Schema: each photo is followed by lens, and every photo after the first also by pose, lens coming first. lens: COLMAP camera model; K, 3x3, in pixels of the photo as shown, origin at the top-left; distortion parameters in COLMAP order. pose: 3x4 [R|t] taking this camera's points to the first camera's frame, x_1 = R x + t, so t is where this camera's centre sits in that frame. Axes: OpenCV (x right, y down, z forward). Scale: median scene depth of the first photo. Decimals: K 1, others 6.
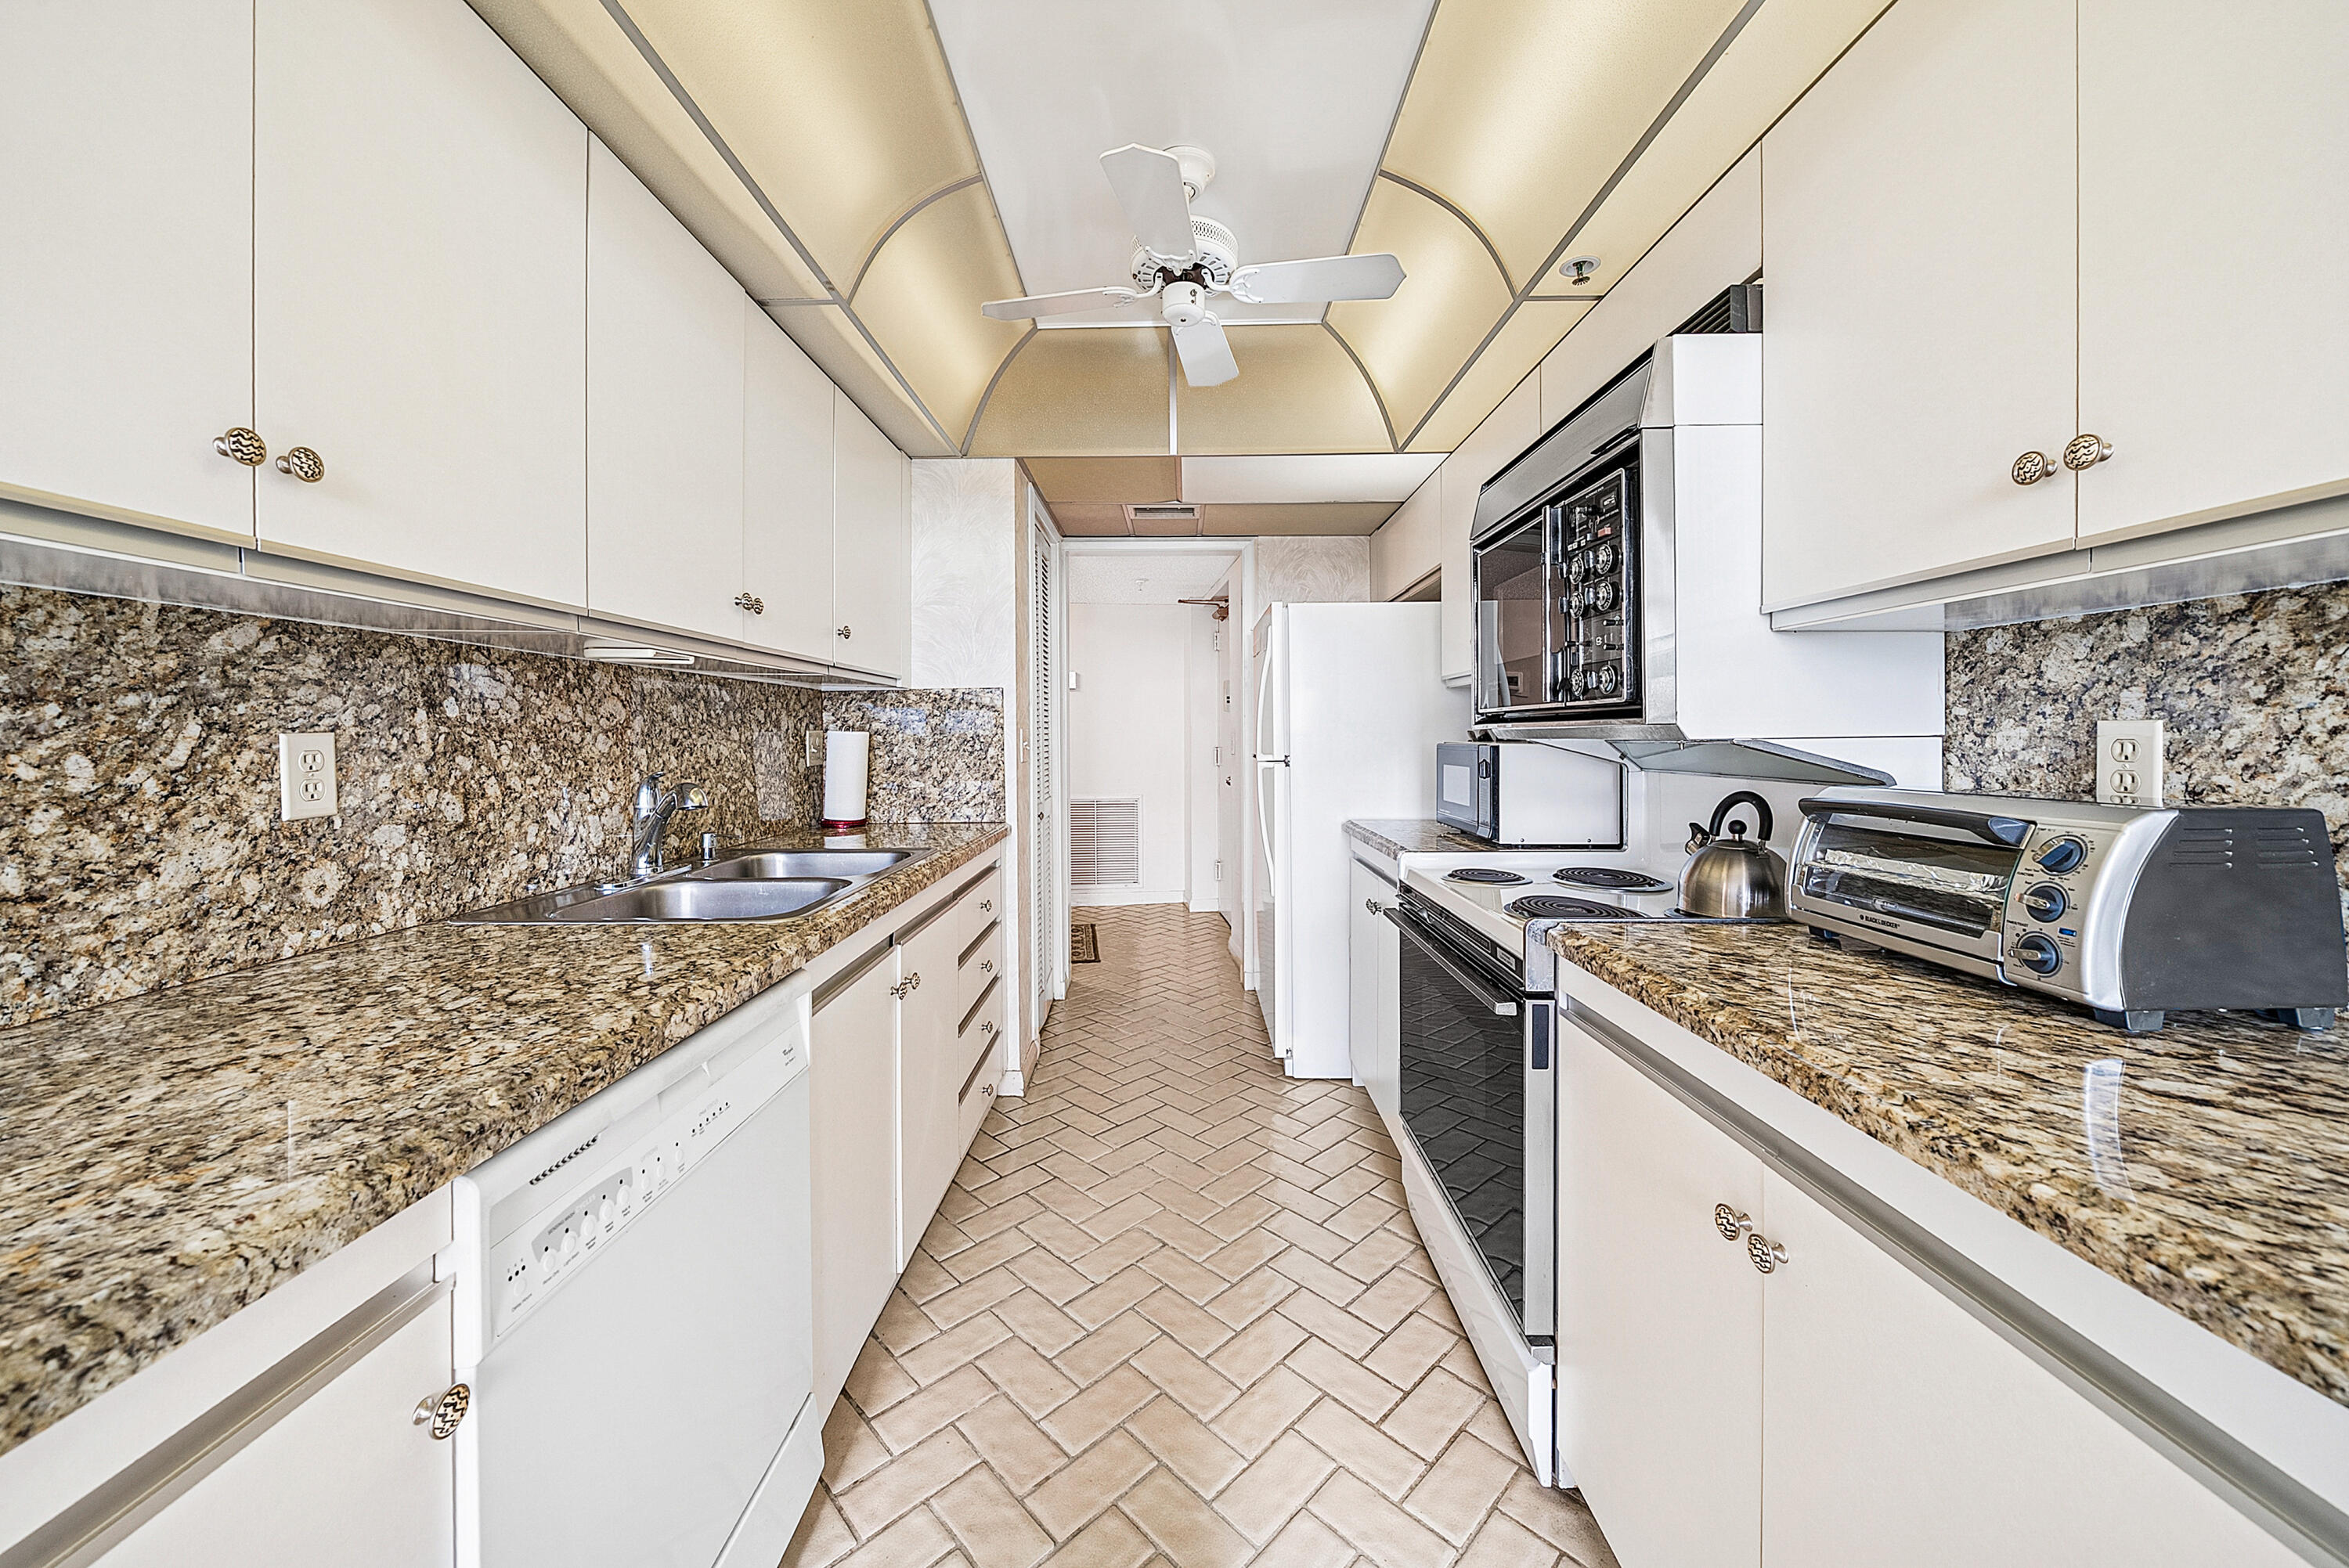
lens RADIAL K [[1012.9, 0, 1175.0], [0, 1012.9, 734.7], [0, 0, 1]] dist [-0.000233, -0.000203]
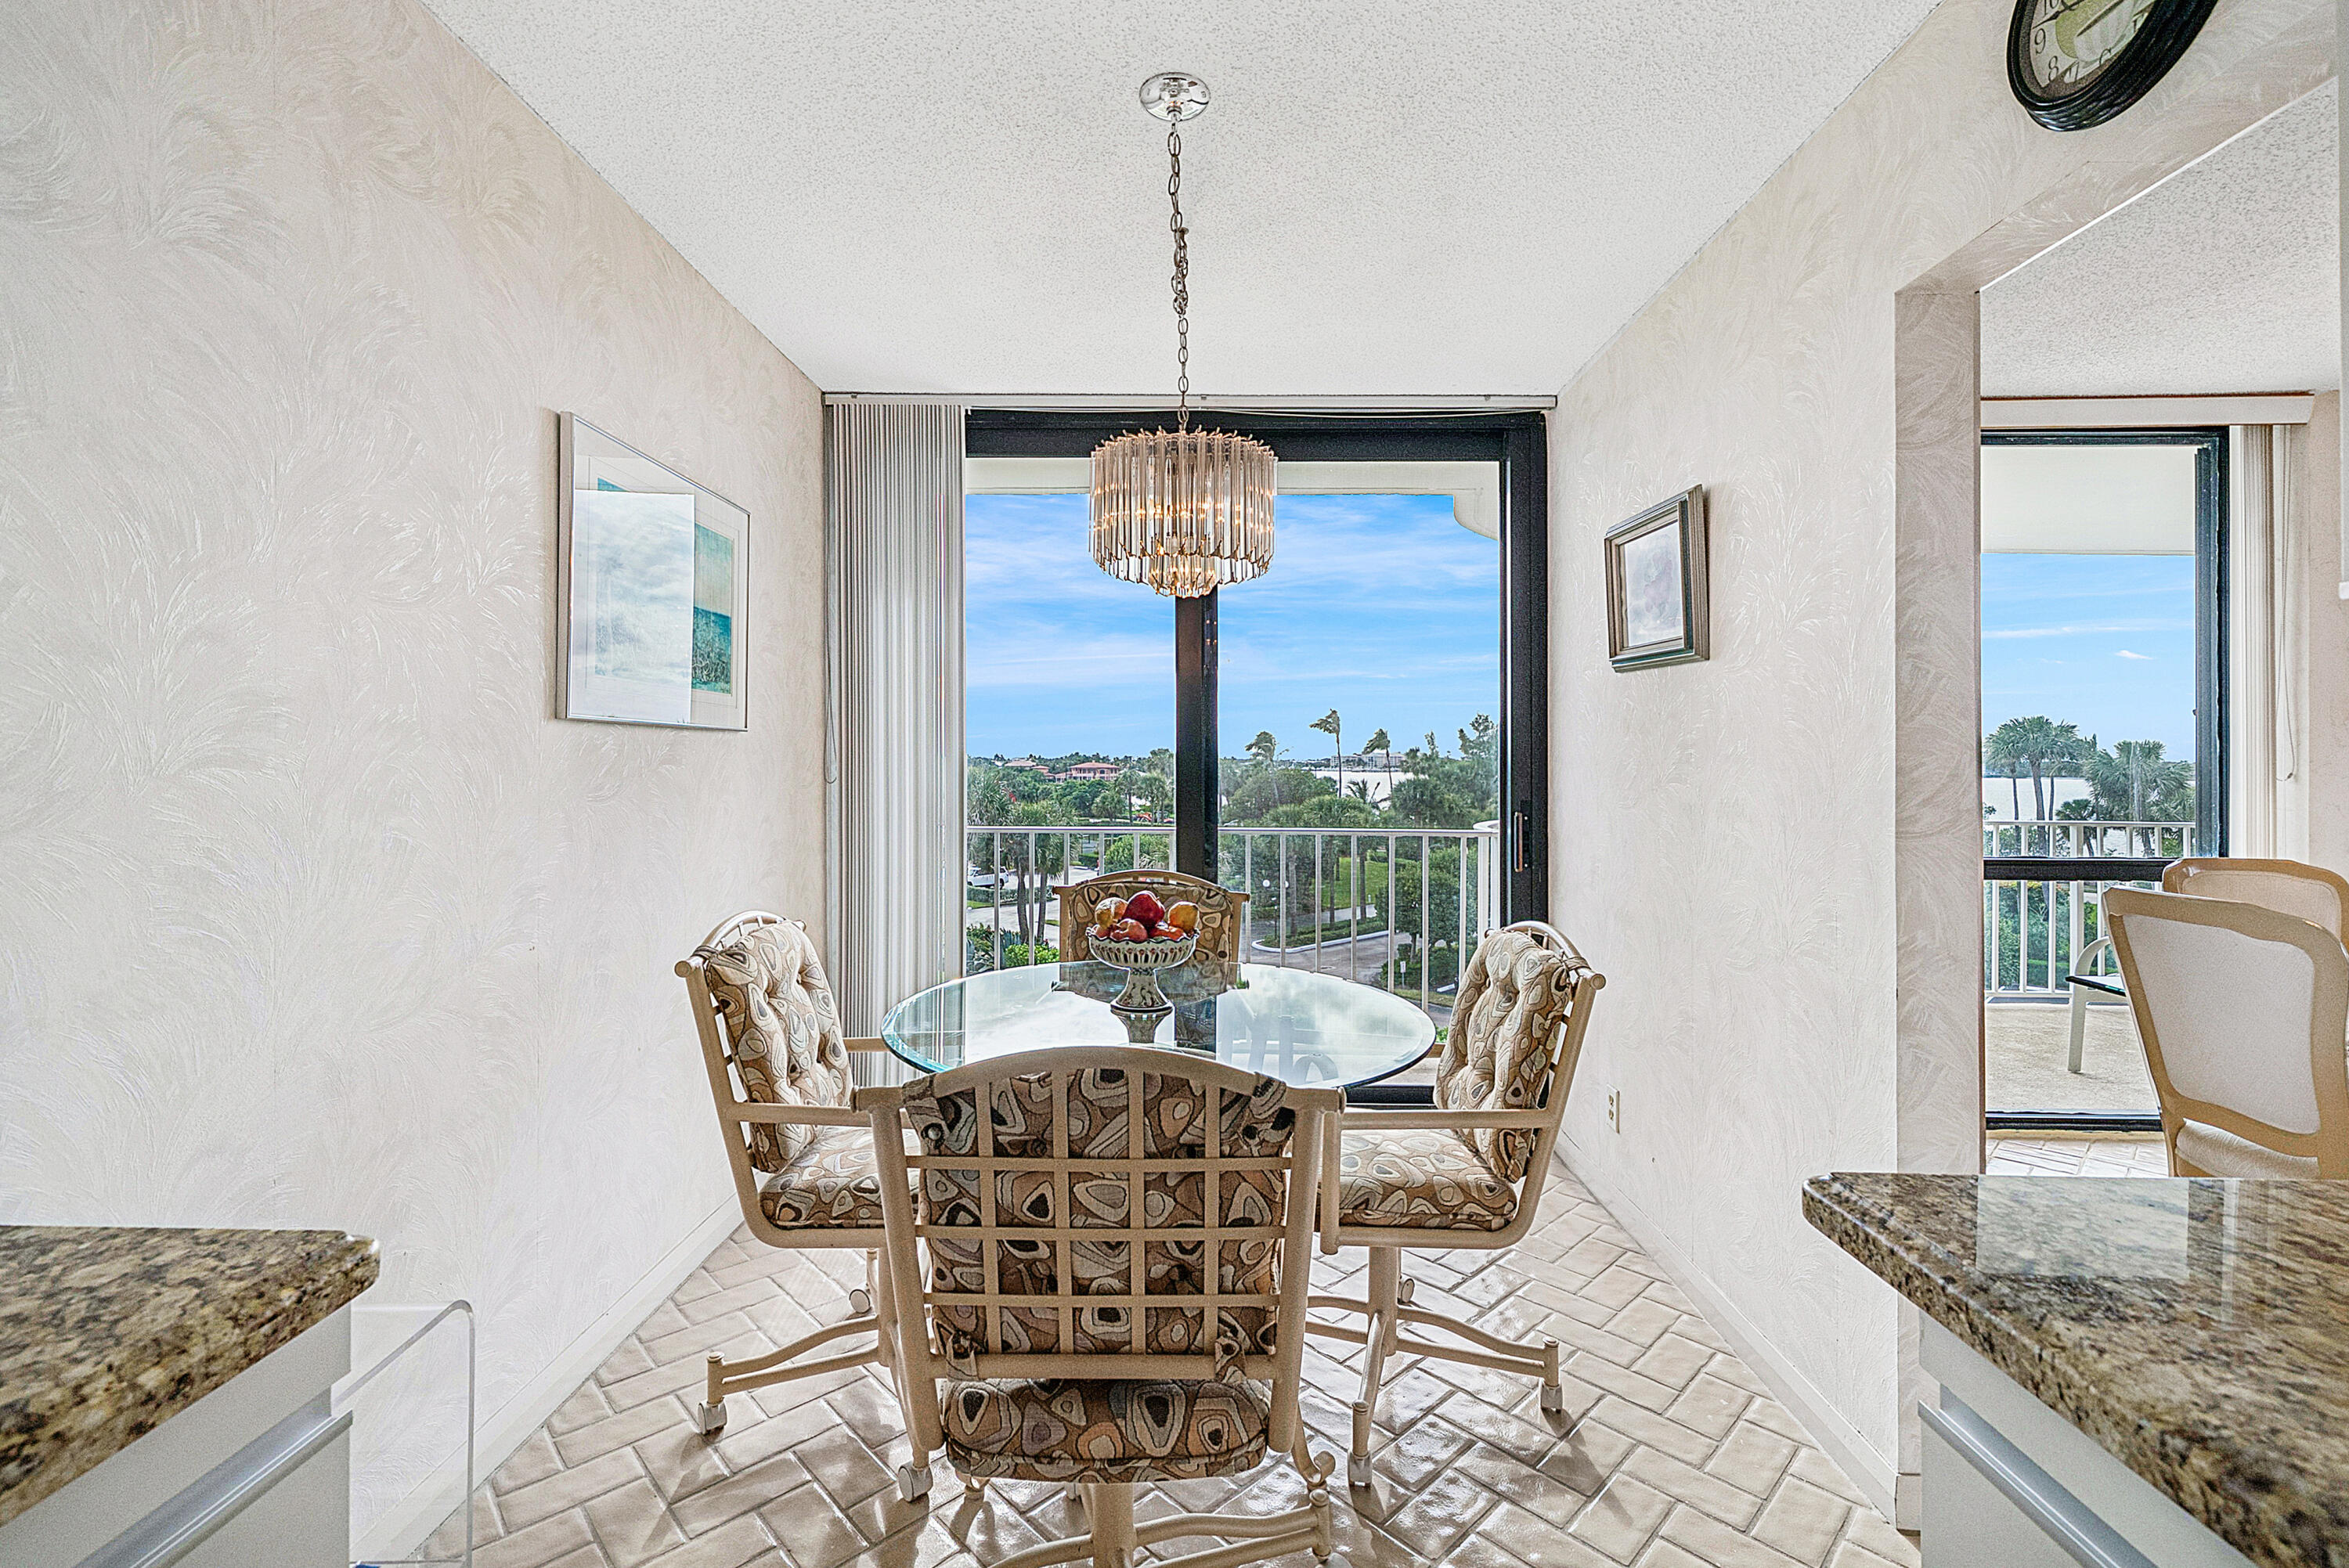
lens RADIAL K [[1214.0, 0, 1186.1], [0, 1214.0, 752.8], [0, 0, 1]] dist [0.000067, 0.000017]
pose [[-0.999938, -0.002233, 0.010915, -0.015453], [-0.002306, 0.999975, -0.006648, -0.028893], [-0.010900, -0.006673, -0.999918, 0.709970]]
